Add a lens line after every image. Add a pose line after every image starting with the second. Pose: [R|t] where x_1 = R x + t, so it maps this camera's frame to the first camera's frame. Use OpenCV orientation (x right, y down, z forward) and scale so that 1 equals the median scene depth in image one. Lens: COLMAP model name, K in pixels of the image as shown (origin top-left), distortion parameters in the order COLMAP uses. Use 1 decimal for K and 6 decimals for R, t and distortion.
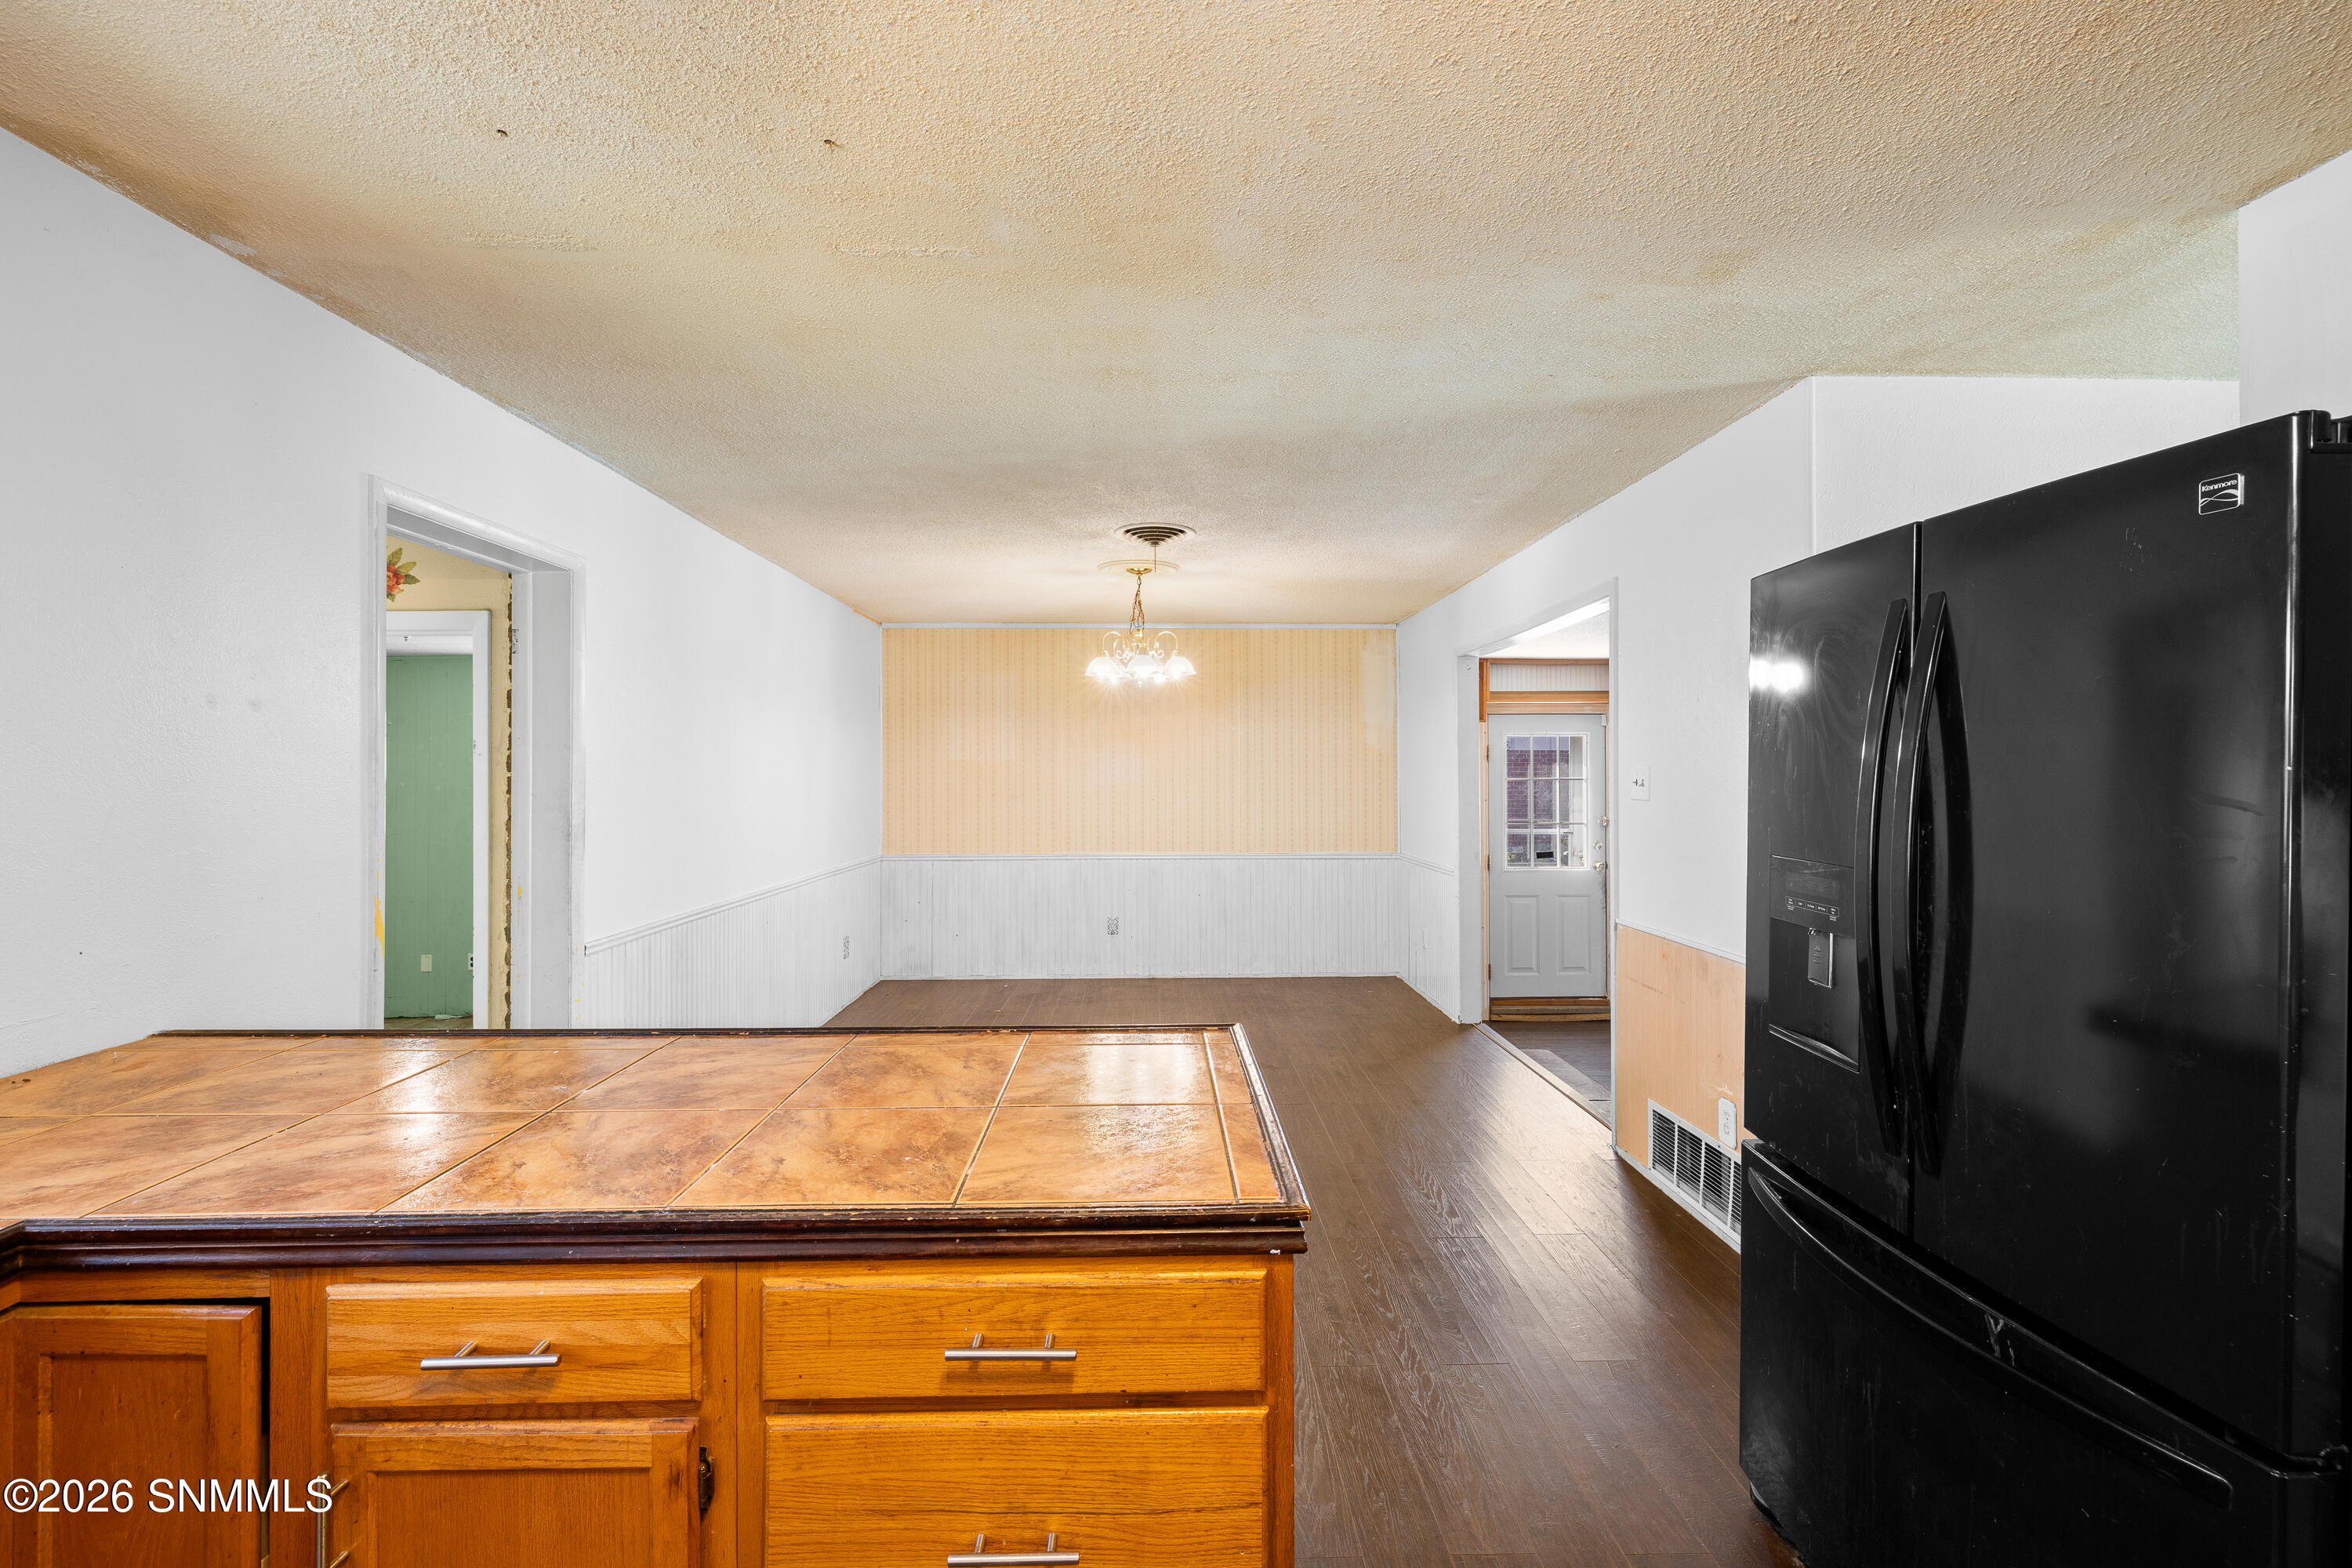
lens RADIAL K [[989.9, 0, 1177.6], [0, 989.9, 772.7], [0, 0, 1]] dist [0.001110, -0.000054]
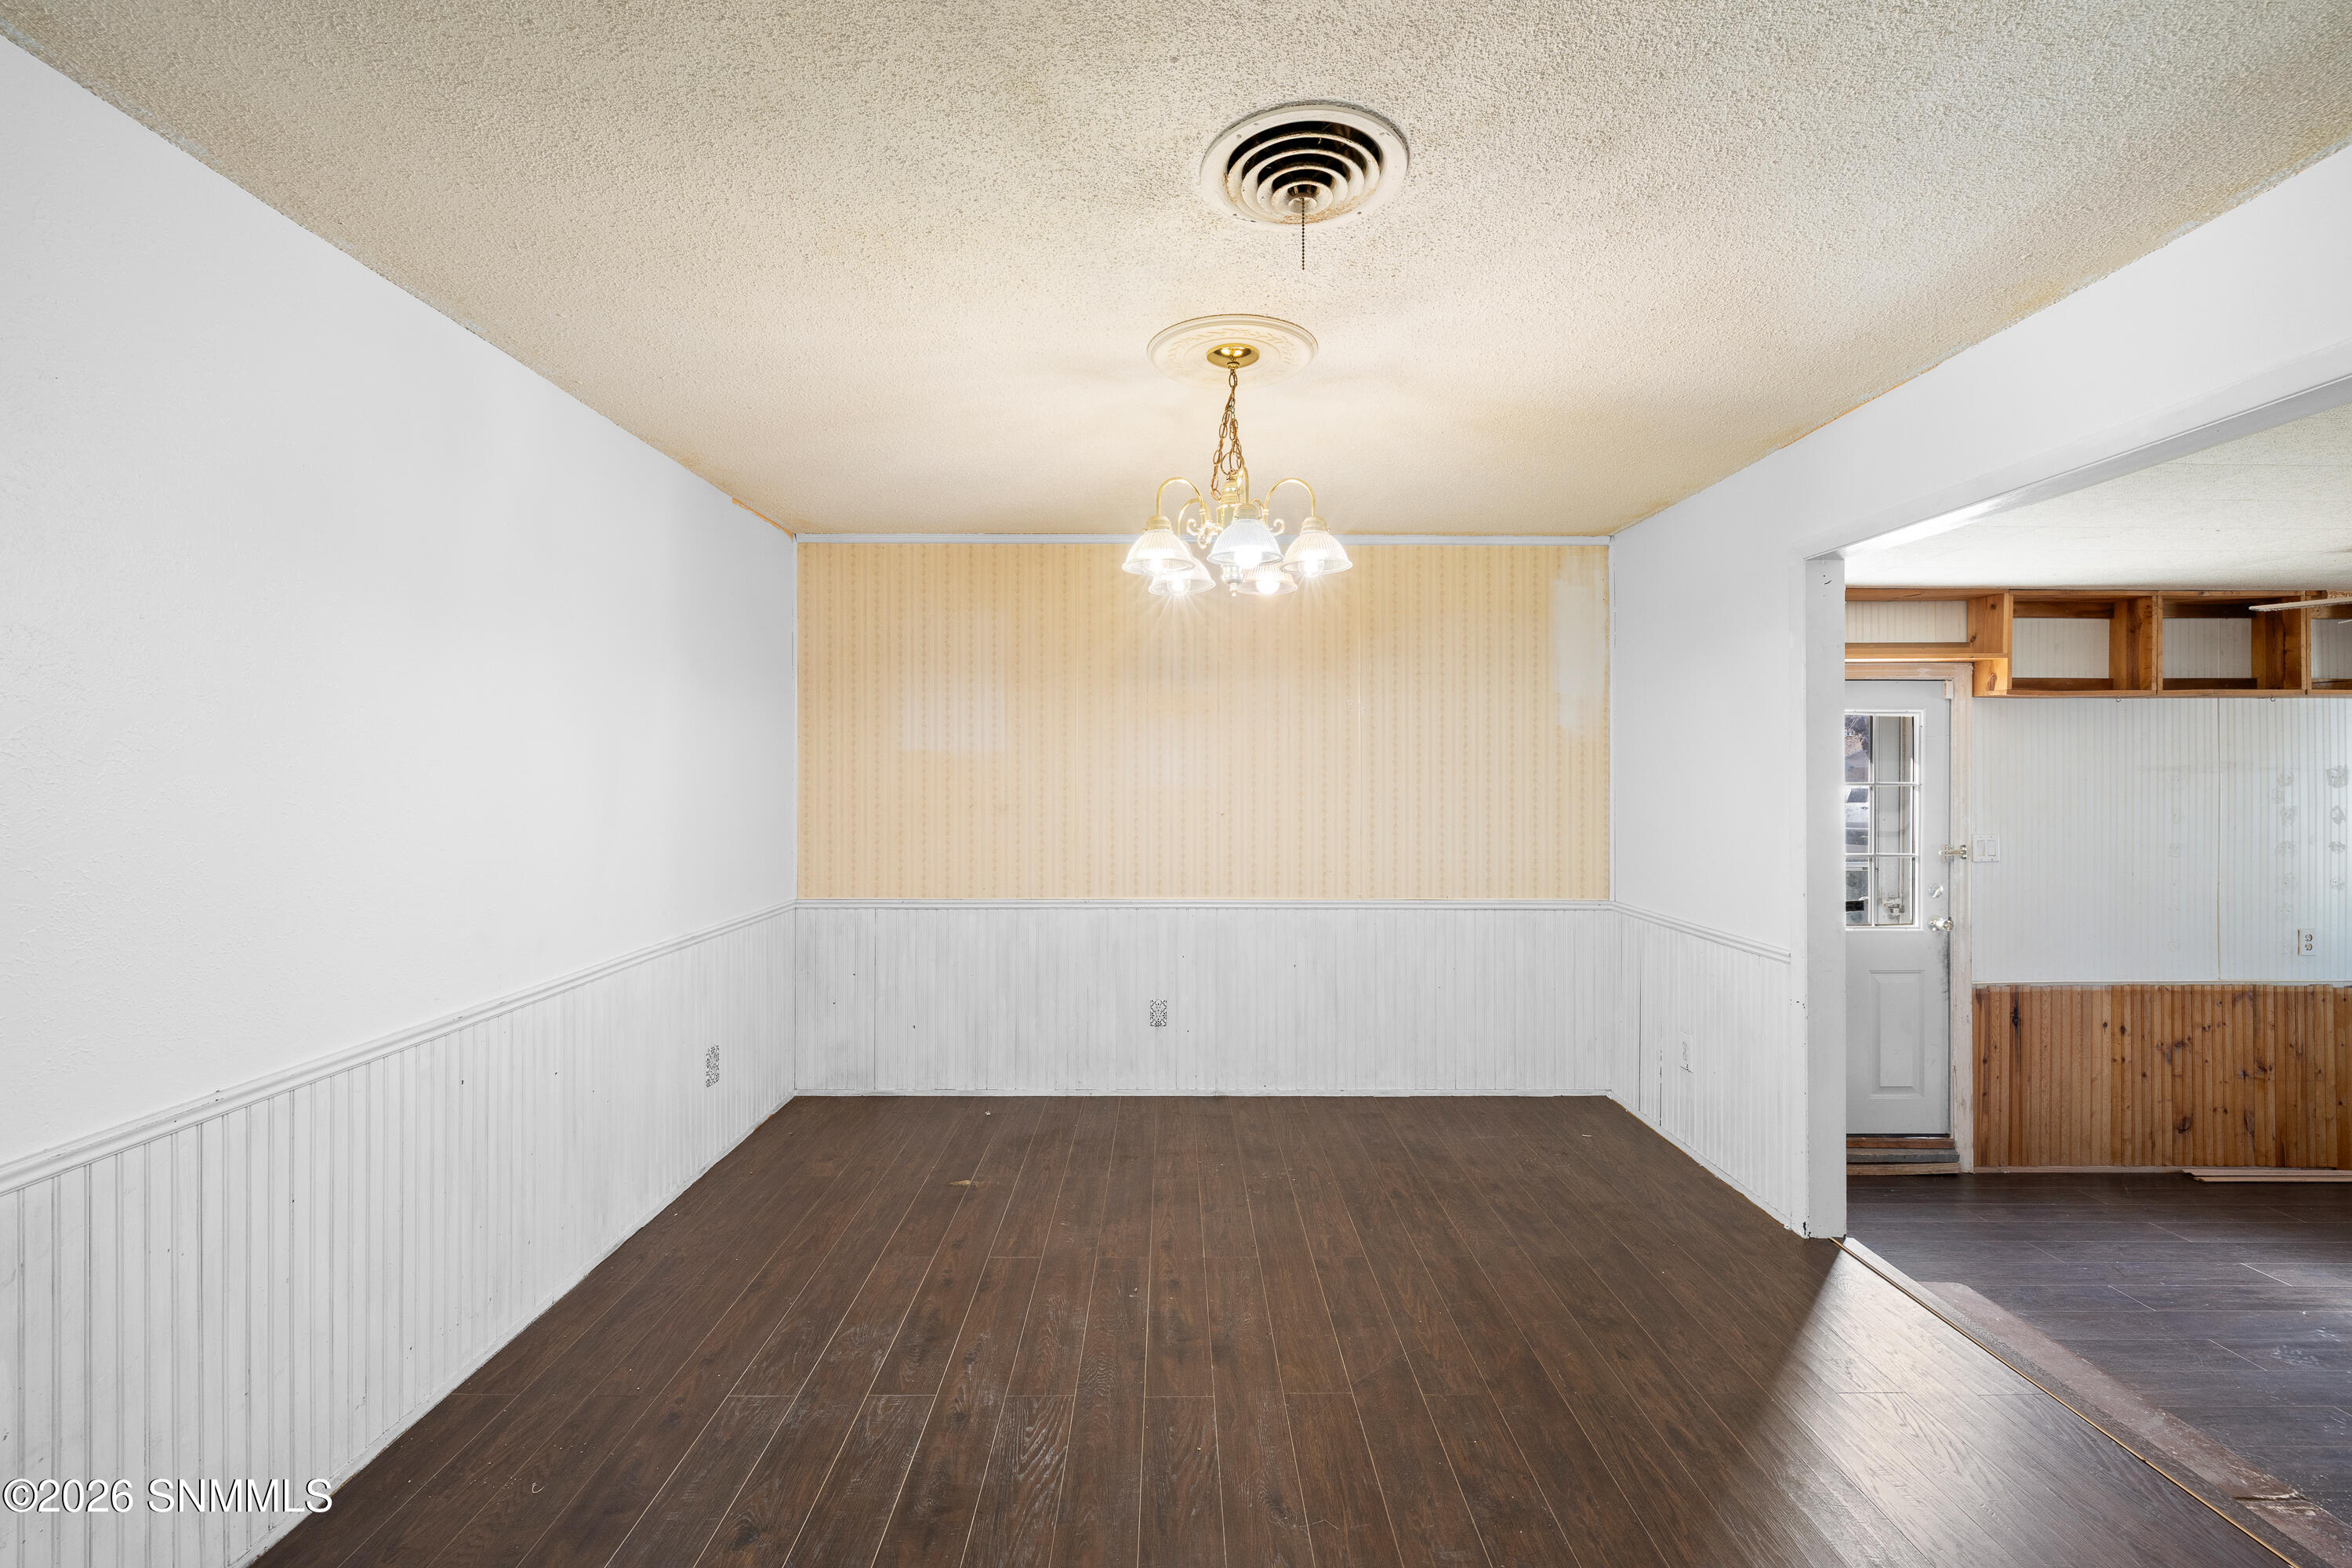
lens RADIAL K [[999.2, 0, 1174.9], [0, 999.2, 772.5], [0, 0, 1]] dist [0.000936, 0.000007]
pose [[0.999608, 0.003862, -0.027716, -0.038274], [-0.003808, 0.999991, 0.002023, -0.000741], [0.027723, -0.001916, 0.999614, 0.365994]]
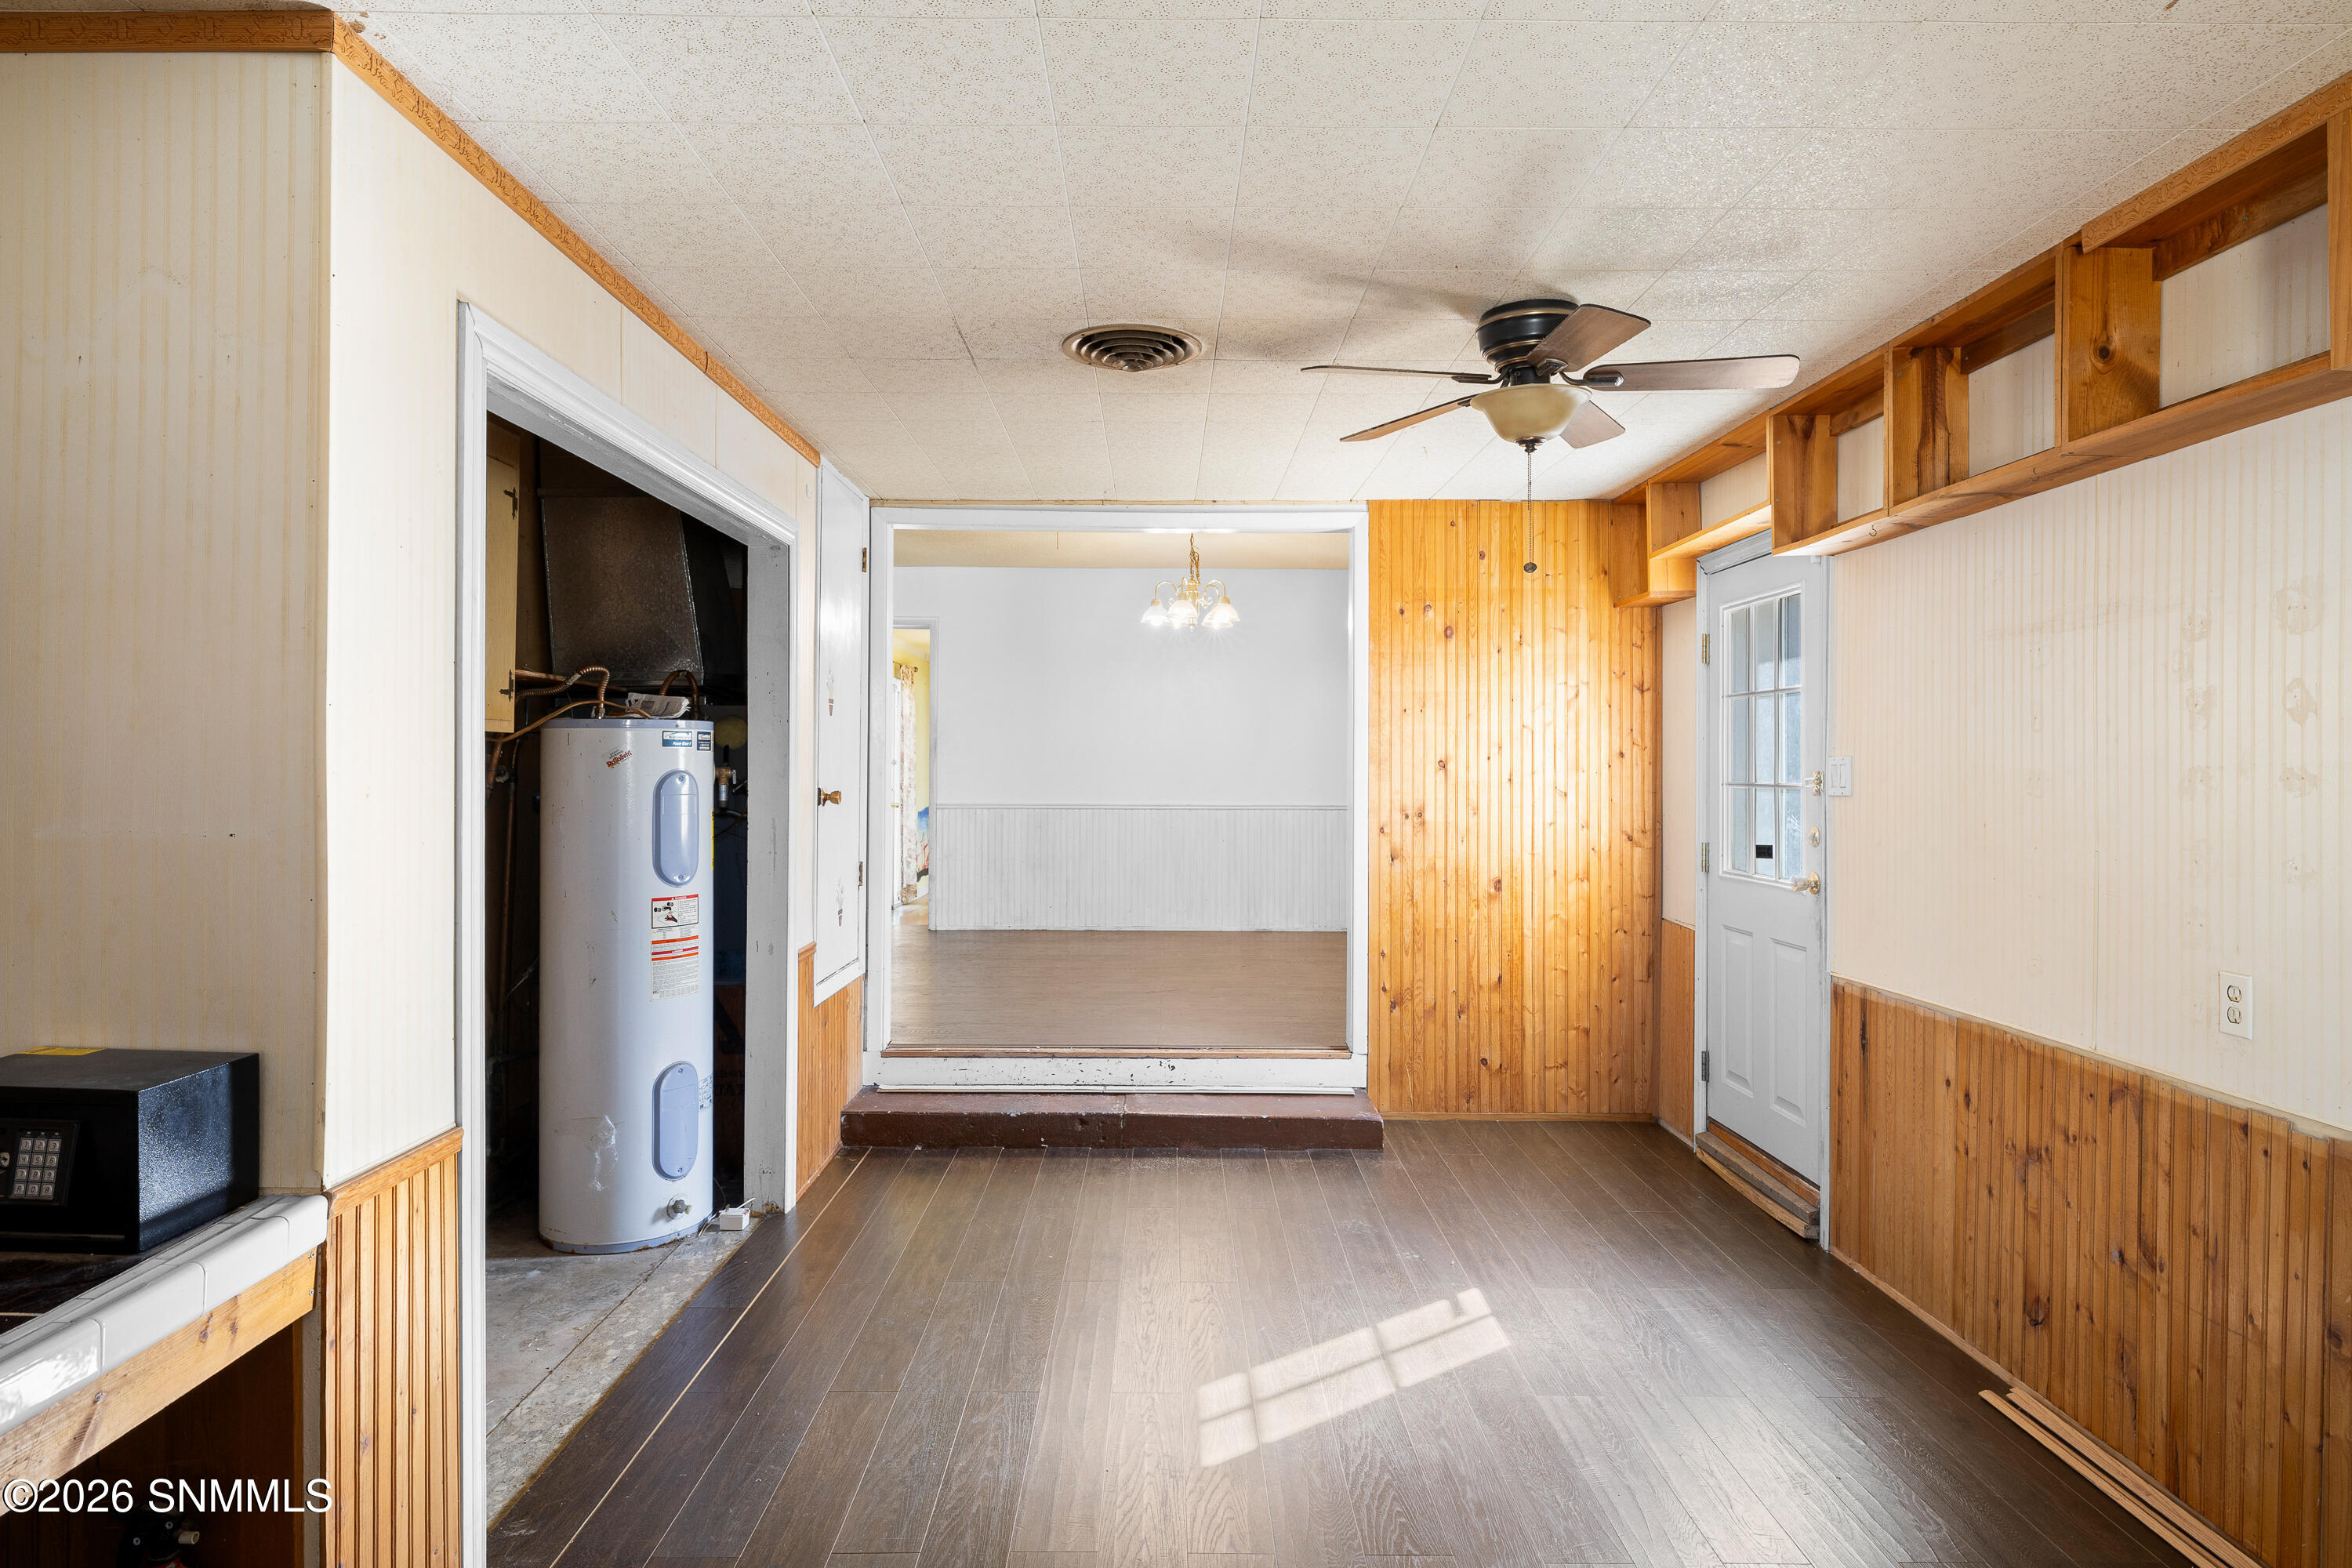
lens RADIAL K [[1313.5, 0, 1167.1], [0, 1313.5, 778.6], [0, 0, 1]] dist [0.000685, 0.001765]
pose [[-0.036614, 0.011693, -0.999261, 1.006985], [-0.004111, 0.999921, 0.011851, 0.040909], [0.999321, 0.004542, -0.036563, 0.738634]]
